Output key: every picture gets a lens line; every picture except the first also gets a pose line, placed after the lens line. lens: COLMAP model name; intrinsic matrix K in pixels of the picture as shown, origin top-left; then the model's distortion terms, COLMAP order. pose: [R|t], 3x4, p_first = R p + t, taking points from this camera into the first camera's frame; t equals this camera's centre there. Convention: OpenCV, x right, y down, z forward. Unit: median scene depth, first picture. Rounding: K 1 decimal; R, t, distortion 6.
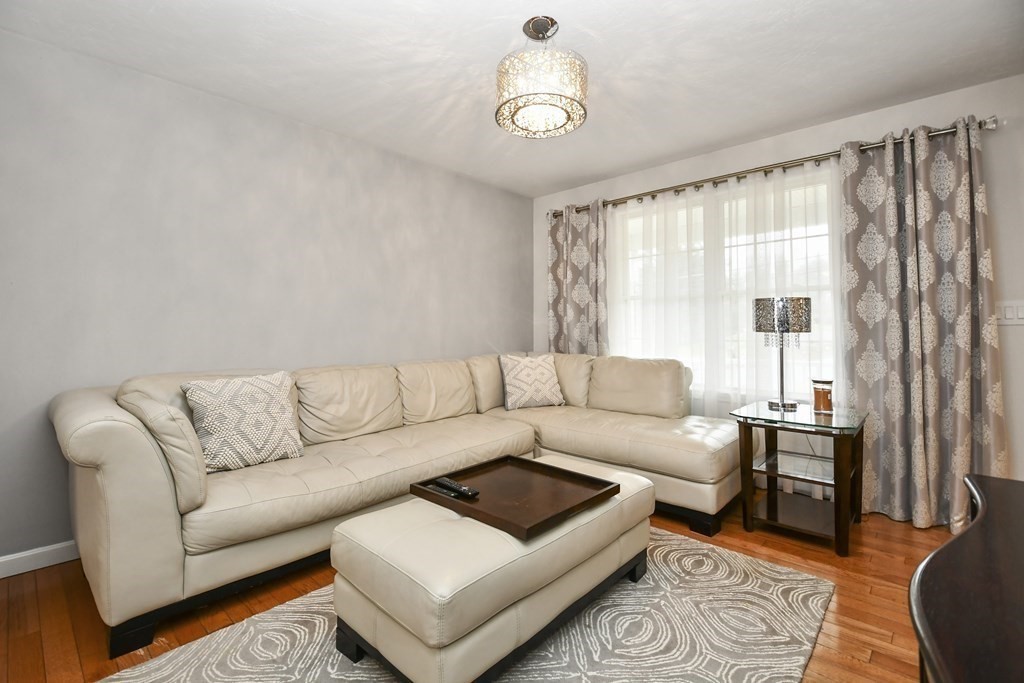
lens RADIAL K [[464.8, 0, 511.5], [0, 464.8, 317.0], [0, 0, 1]] dist [0.000273, -0.000434]
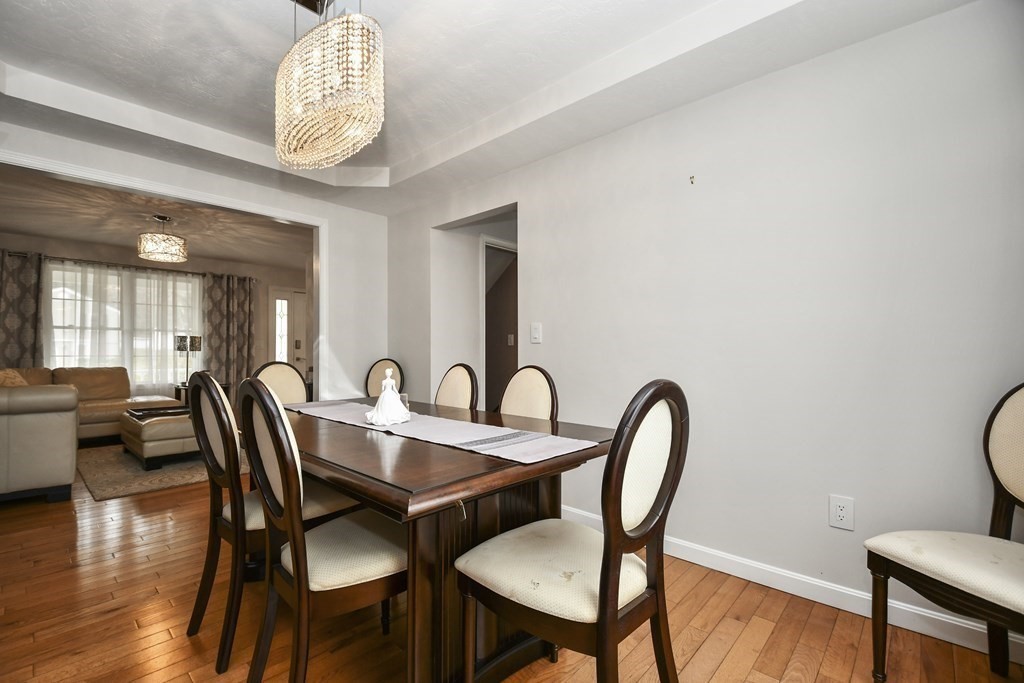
lens RADIAL K [[455.8, 0, 505.2], [0, 455.8, 343.9], [0, 0, 1]] dist [-0.000325, -0.000462]
pose [[-0.005499, 0.015456, 0.999865, -1.383913], [-0.030433, 0.999415, -0.015616, -0.011684], [-0.999522, -0.030514, -0.005025, -0.438178]]
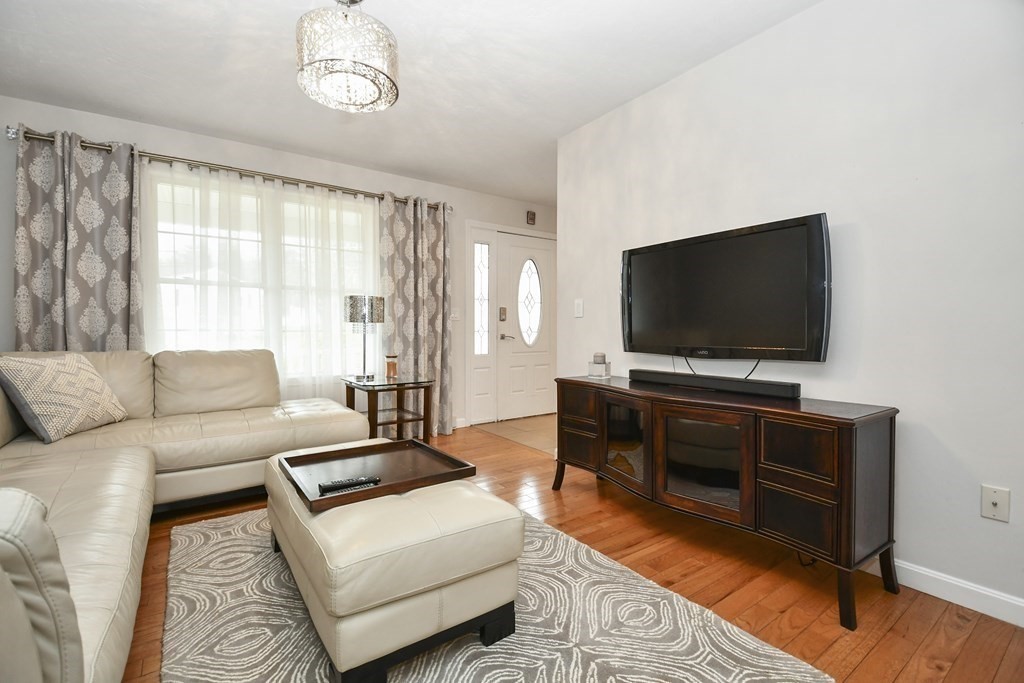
lens RADIAL K [[452.3, 0, 512.9], [0, 452.3, 338.2], [0, 0, 1]] dist [0.001484, -0.000002]
pose [[0.194455, -0.016230, 0.980777, -0.500996], [-0.025730, 0.999435, 0.021641, 0.033303], [-0.980574, -0.029444, 0.193927, 0.292469]]
